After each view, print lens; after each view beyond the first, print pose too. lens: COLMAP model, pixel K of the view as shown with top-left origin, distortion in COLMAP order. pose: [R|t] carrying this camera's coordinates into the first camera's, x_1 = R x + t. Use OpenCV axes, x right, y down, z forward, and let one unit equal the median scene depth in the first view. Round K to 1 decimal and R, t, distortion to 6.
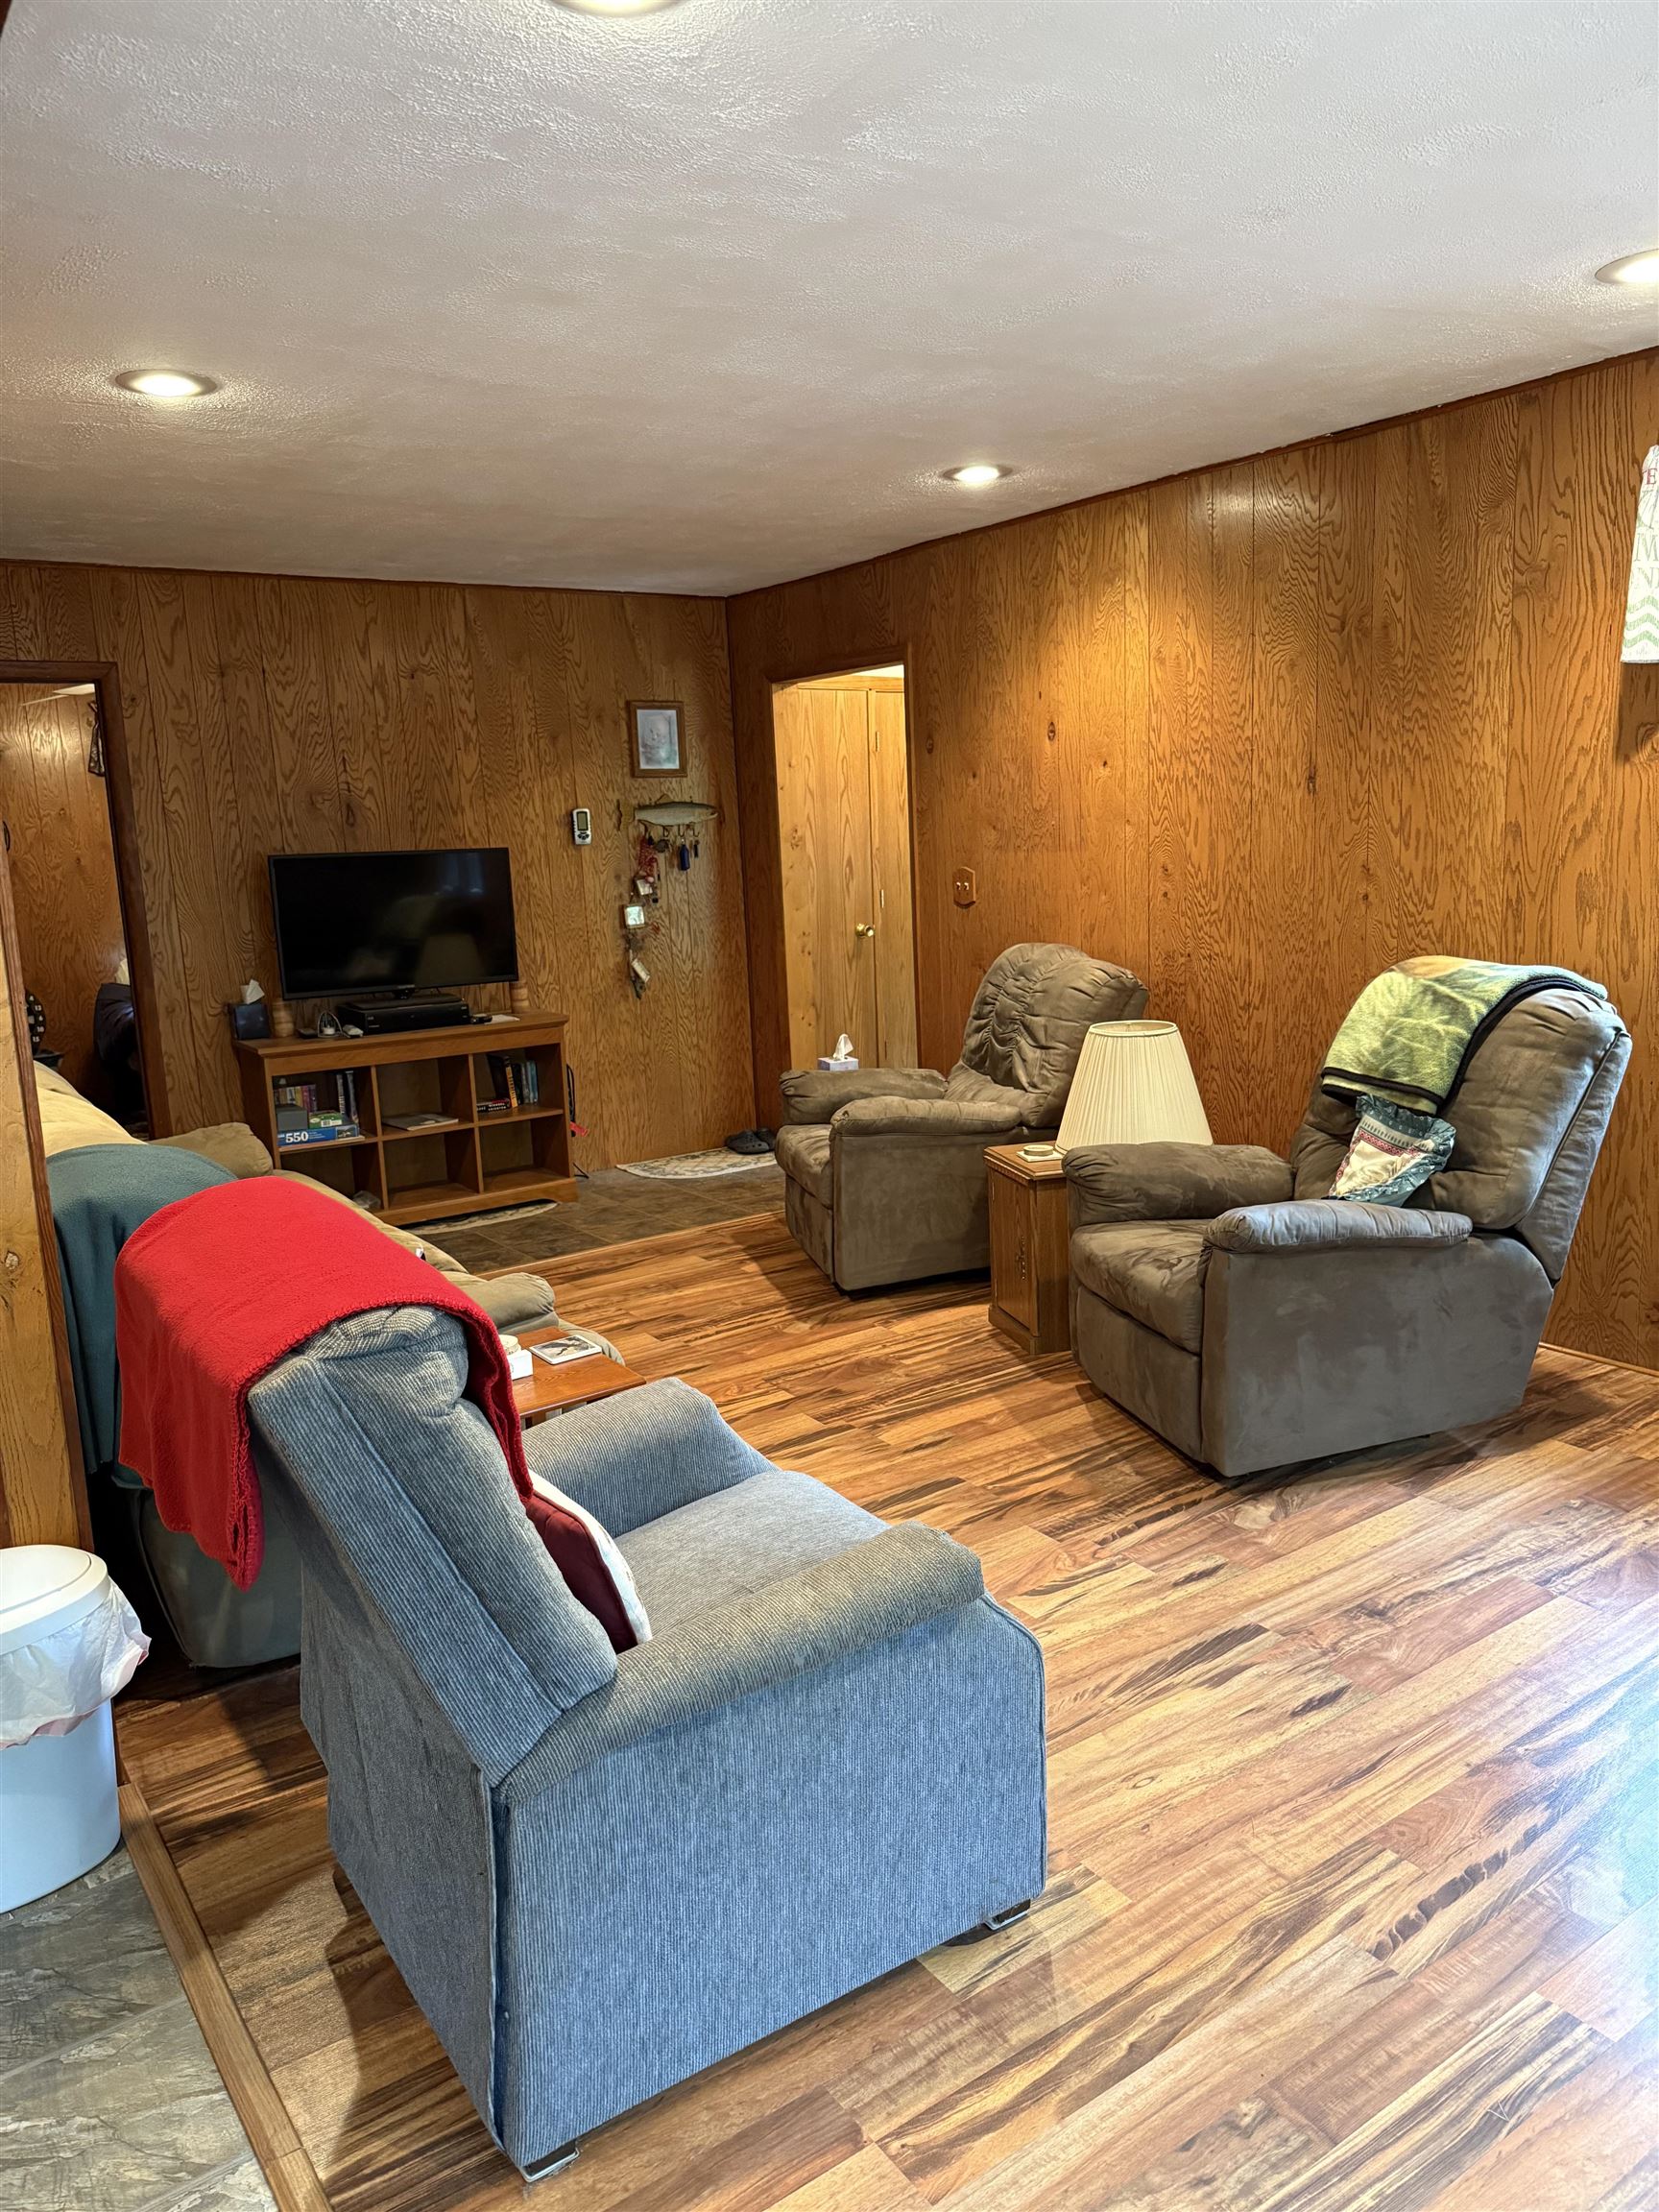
lens RADIAL K [[1559.5, 0, 832.3], [0, 1559.5, 1115.4], [0, 0, 1]] dist [0.042853, -0.089027]
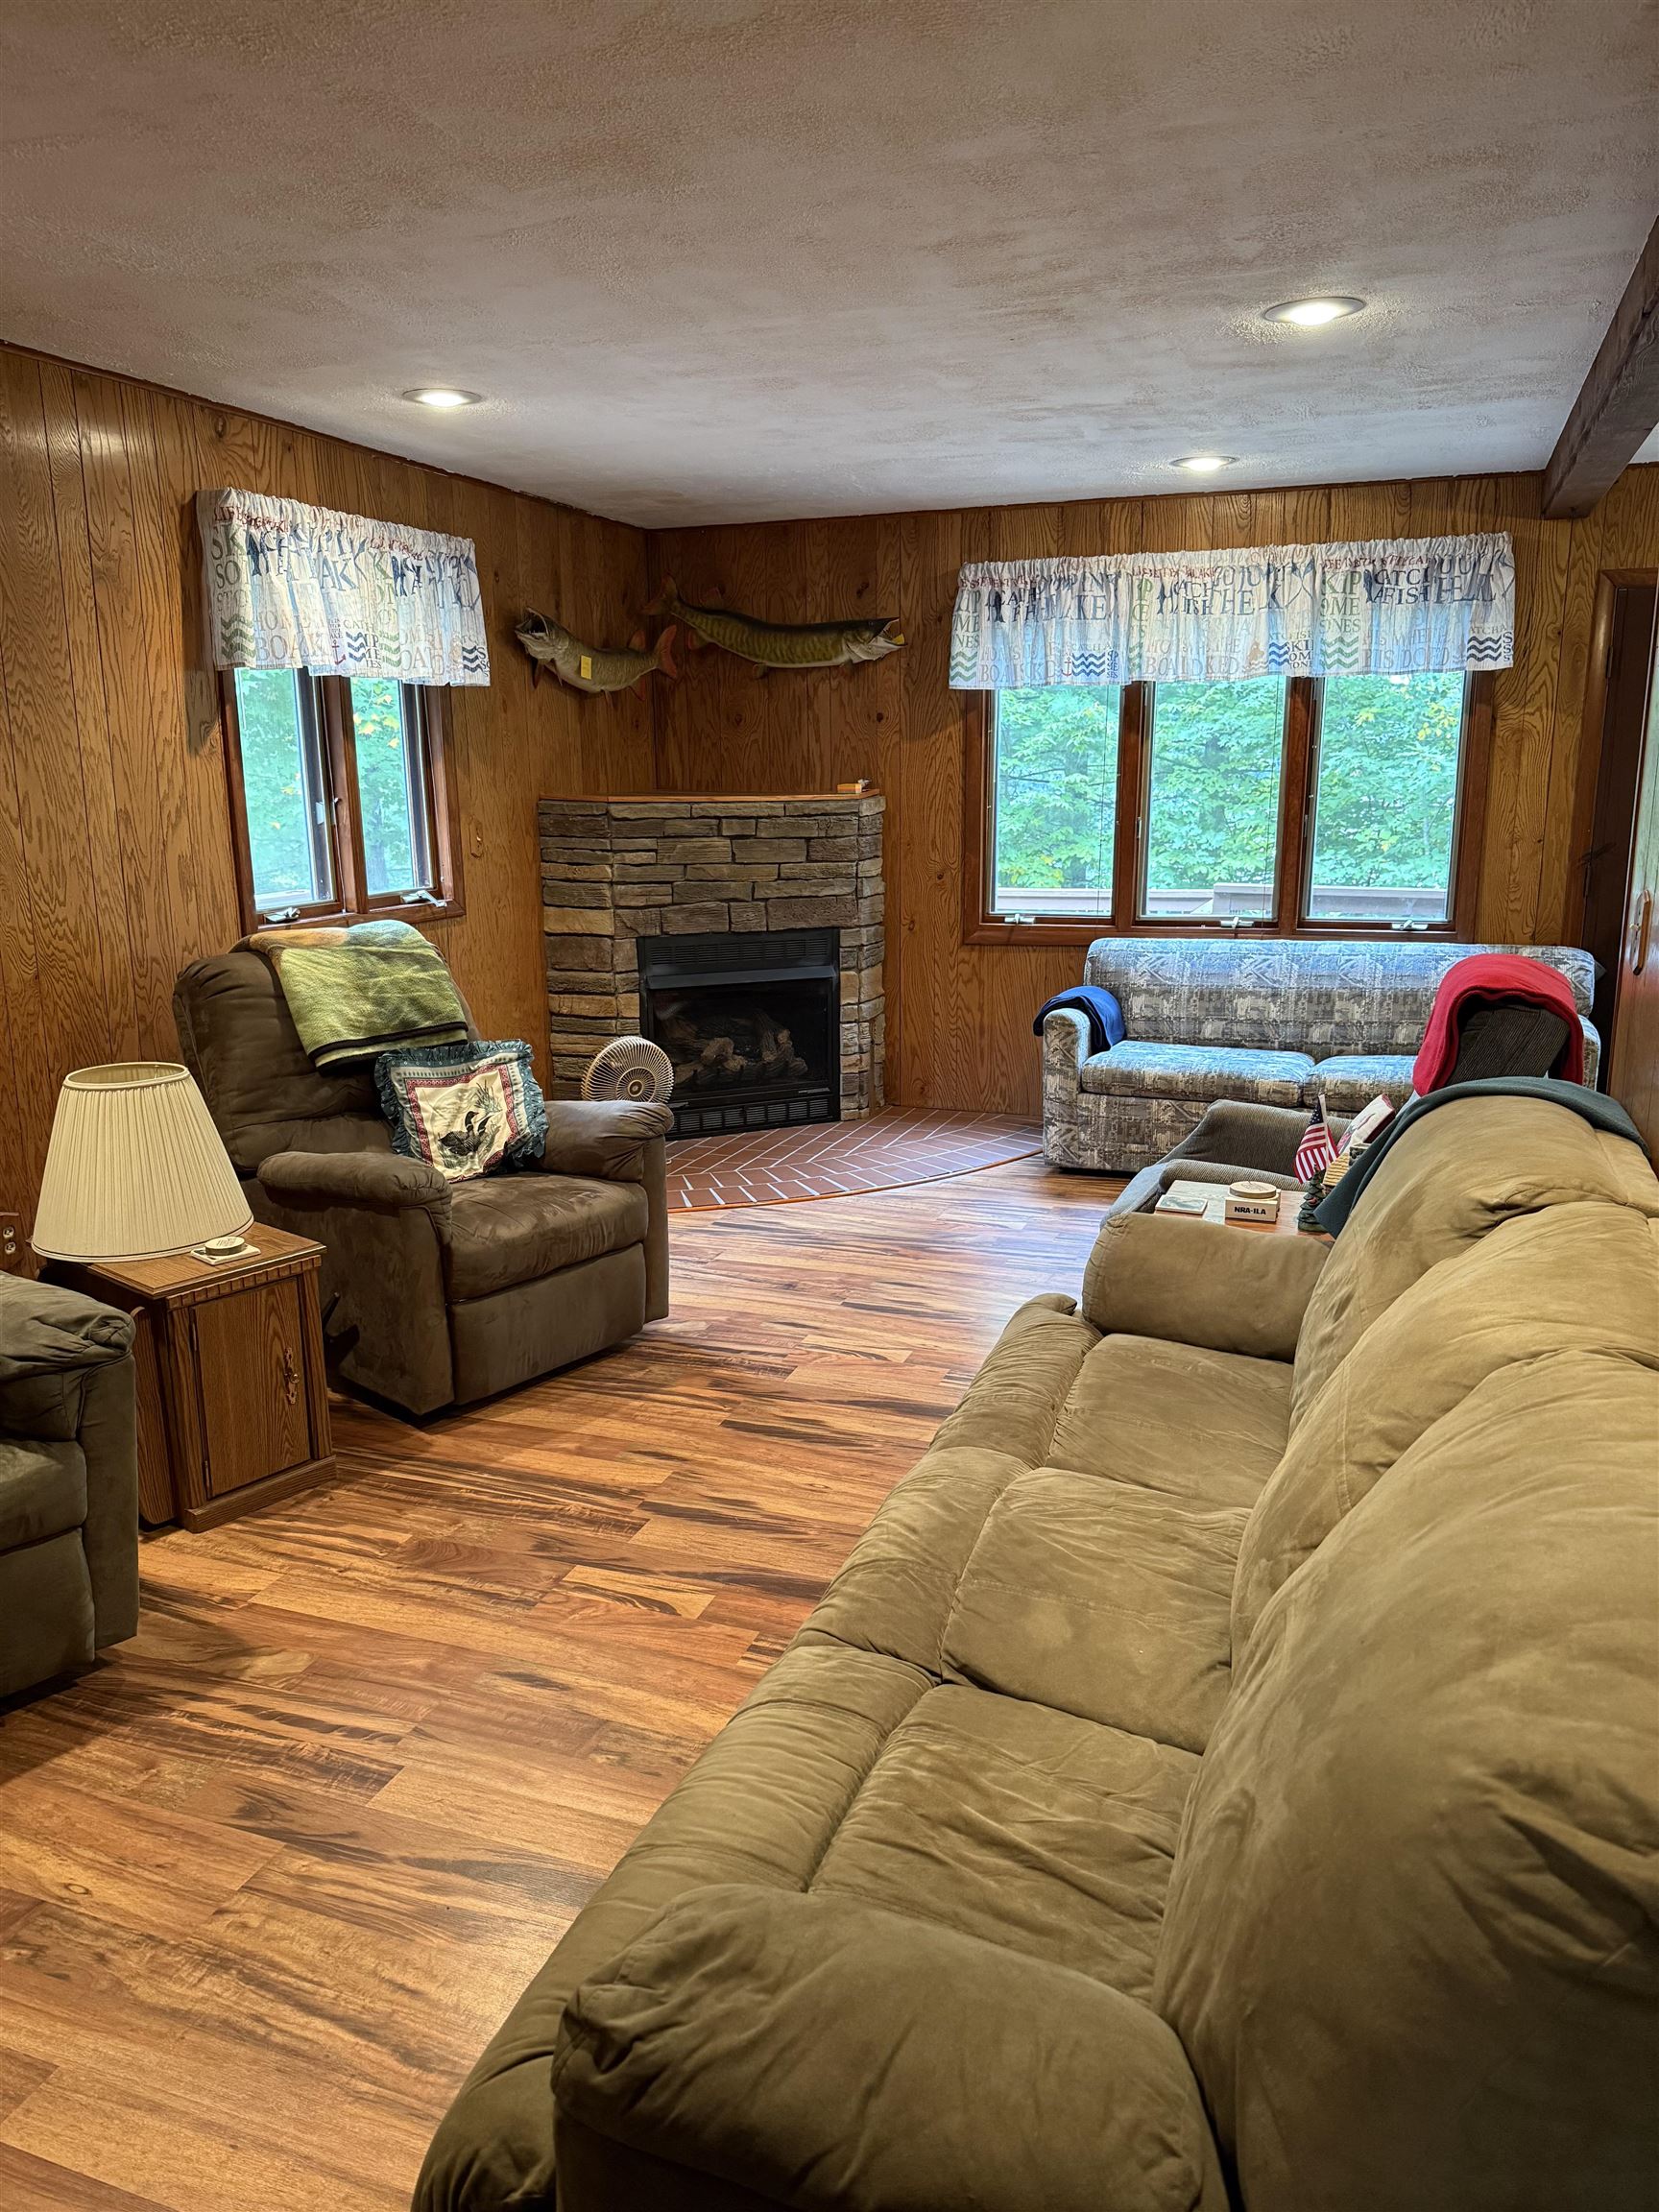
lens RADIAL K [[1559.5, 0, 812.8], [0, 1559.5, 1127.1], [0, 0, 1]] dist [0.042853, -0.089027]
pose [[-0.570740, -0.147550, 0.807765, -0.659536], [0.179112, 0.937664, 0.297833, -0.216985], [-0.801358, 0.314666, -0.508734, 1.226197]]
